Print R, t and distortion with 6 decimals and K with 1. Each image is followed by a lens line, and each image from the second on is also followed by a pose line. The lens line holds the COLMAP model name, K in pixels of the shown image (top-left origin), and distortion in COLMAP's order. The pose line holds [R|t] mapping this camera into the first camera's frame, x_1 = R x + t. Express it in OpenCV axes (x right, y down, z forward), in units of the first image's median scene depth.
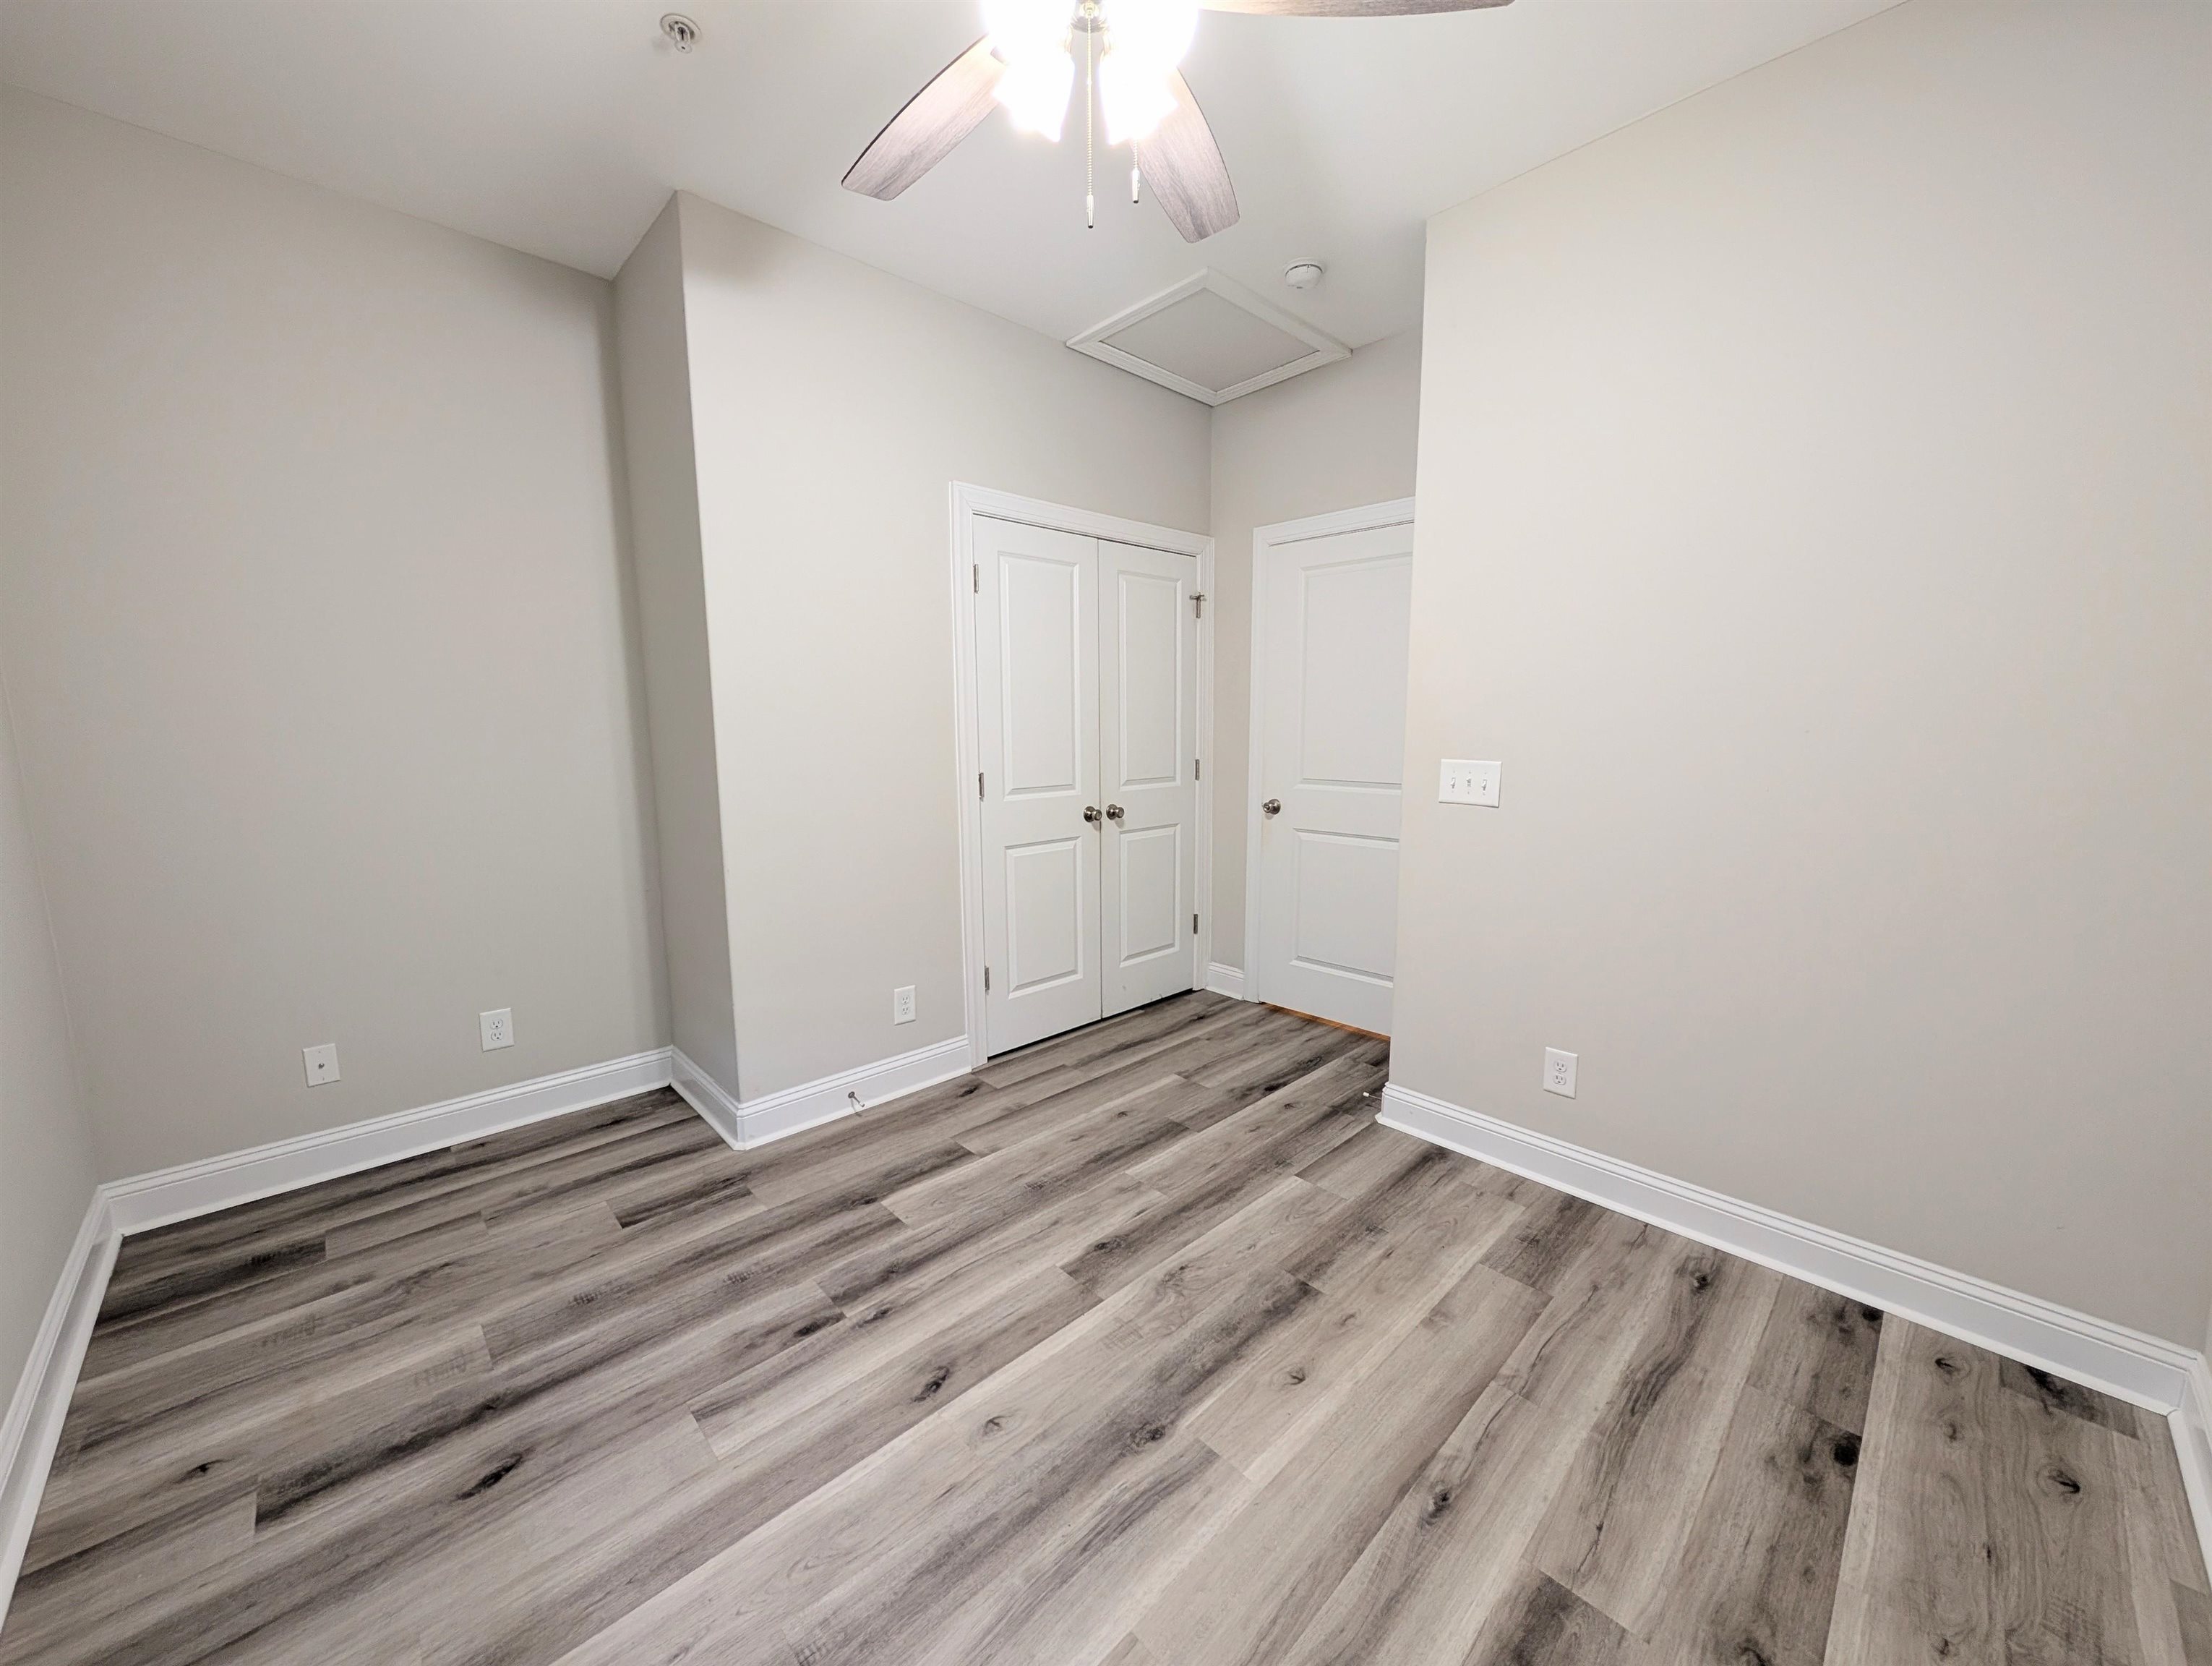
lens RADIAL K [[833.4, 0, 1106.0], [0, 833.4, 833.0], [0, 0, 1]] dist [-0.001997, -0.000231]
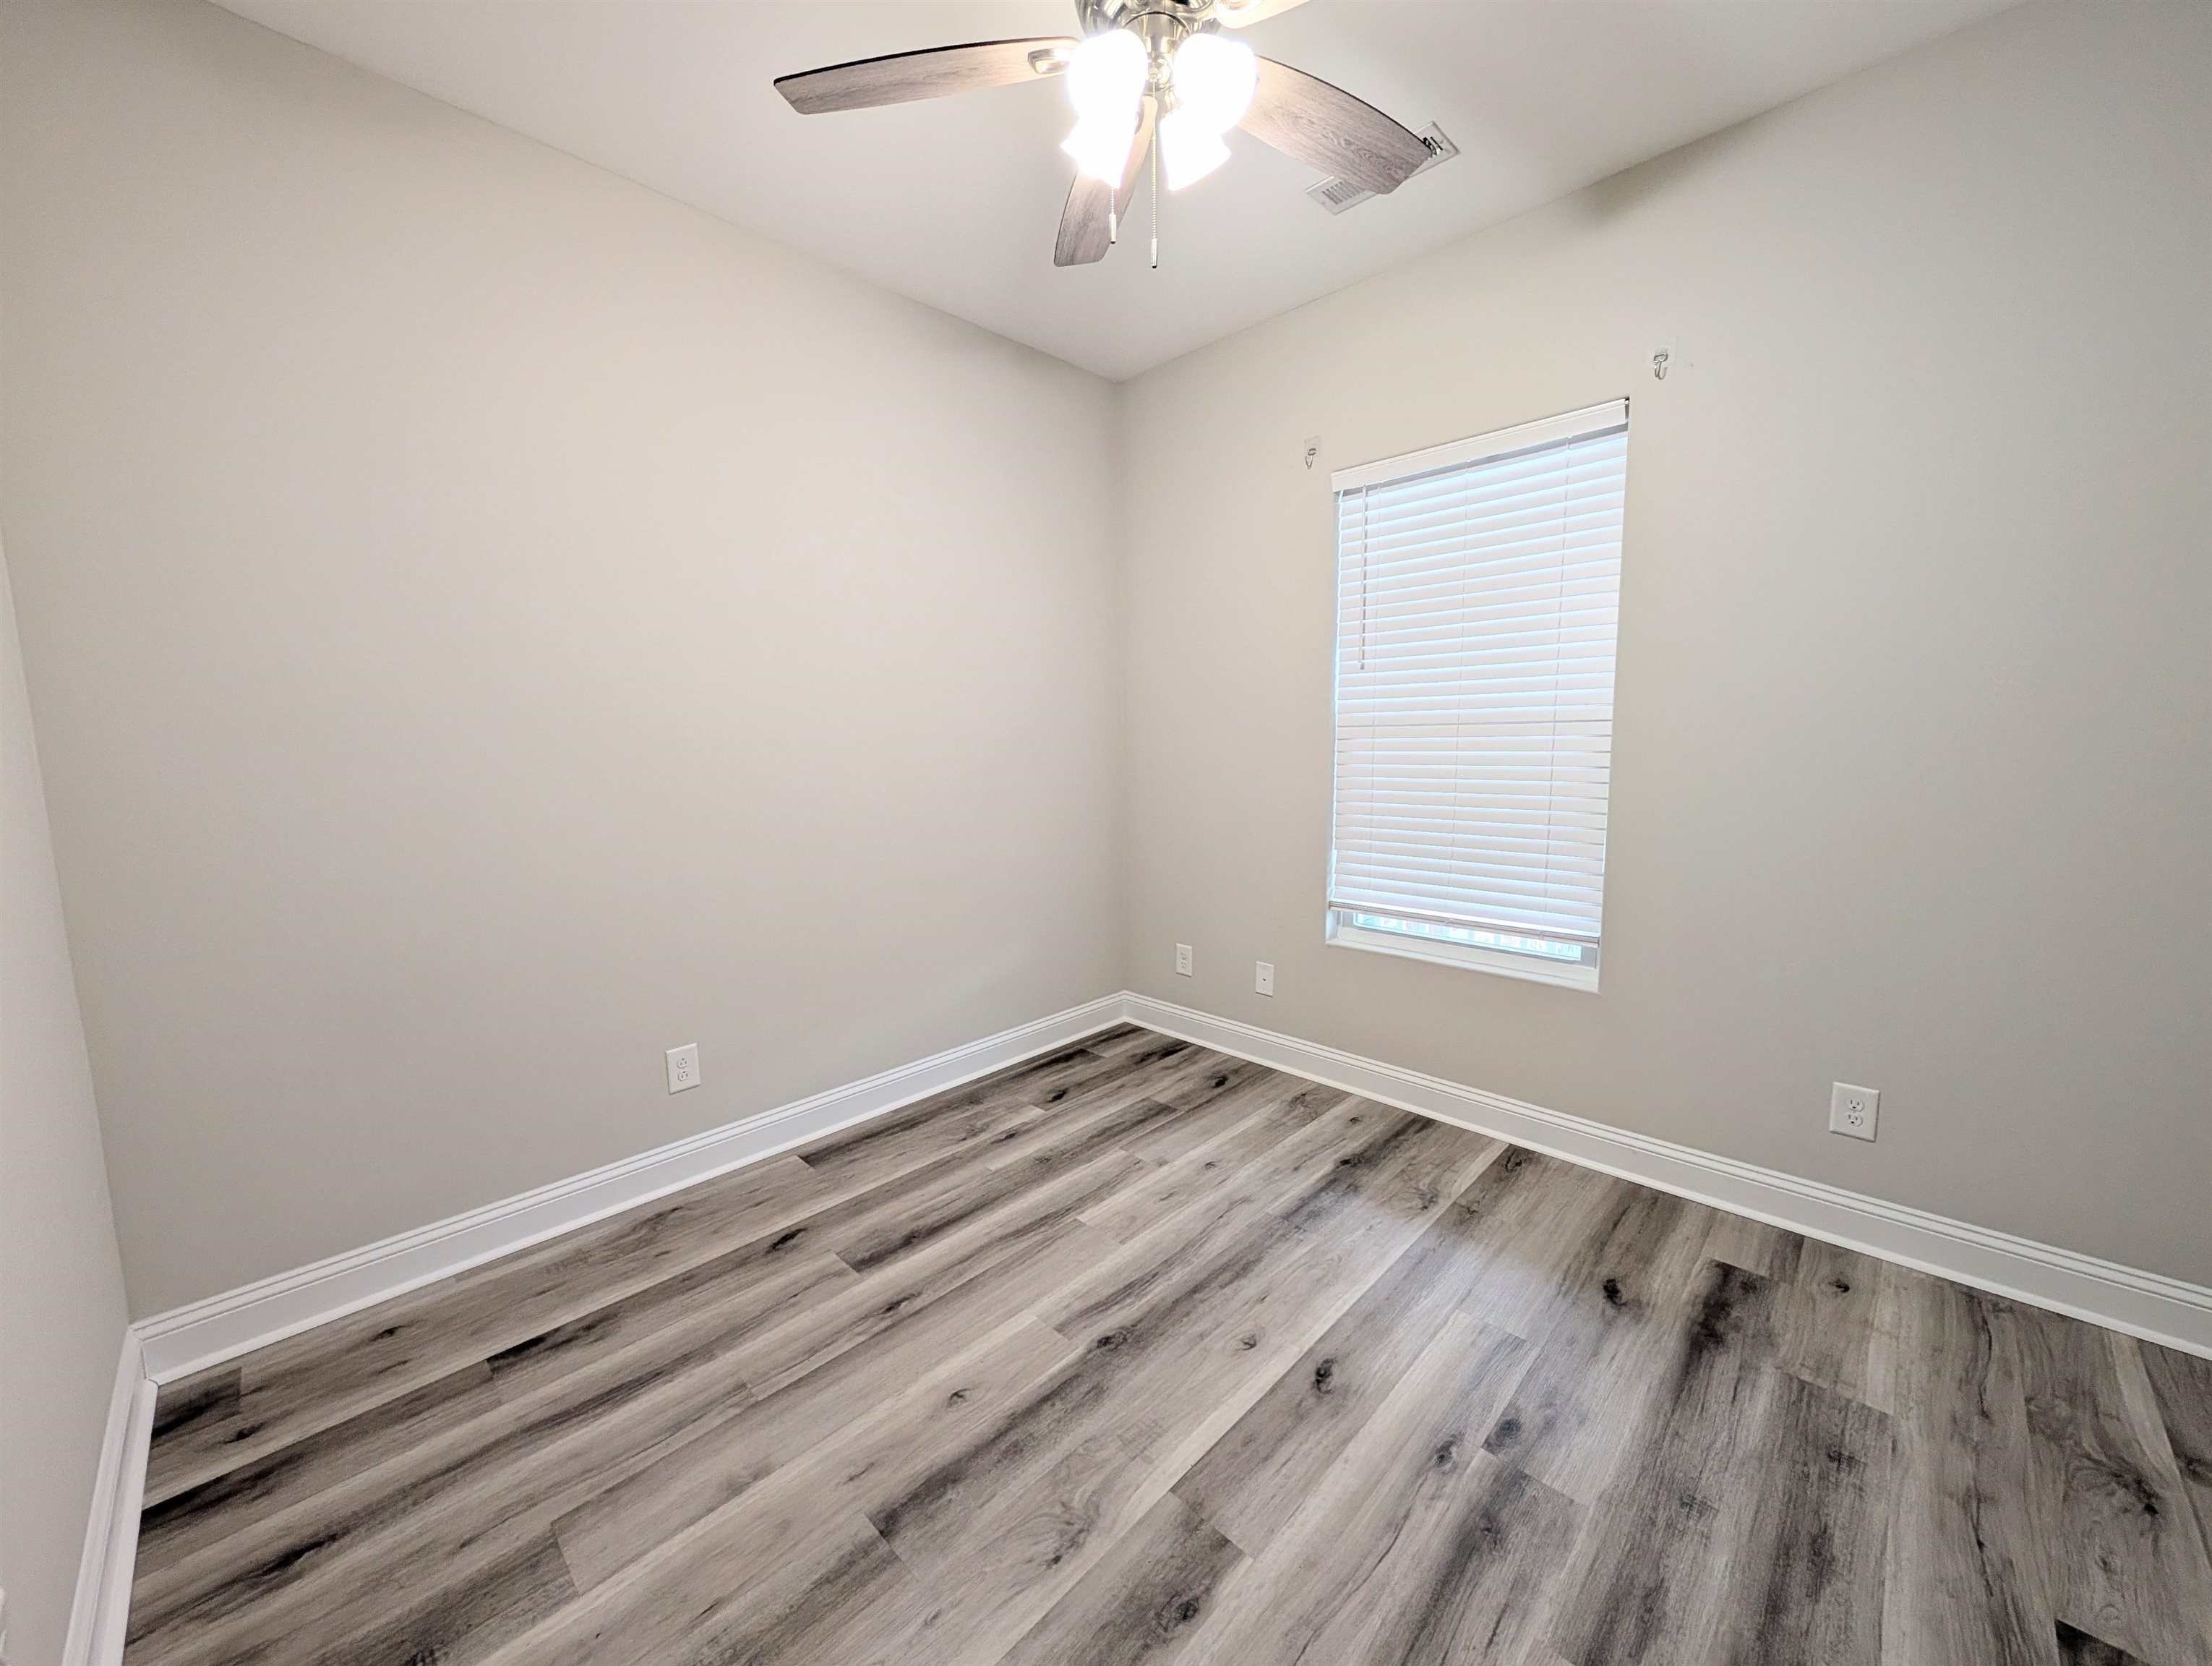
lens RADIAL K [[833.4, 0, 1106.0], [0, 833.4, 833.0], [0, 0, 1]] dist [-0.001997, -0.000231]
pose [[-0.999313, 0.019861, -0.031279, 0.074430], [0.011227, 0.966822, 0.255204, -0.229129], [0.035309, 0.254677, -0.966381, 1.777191]]
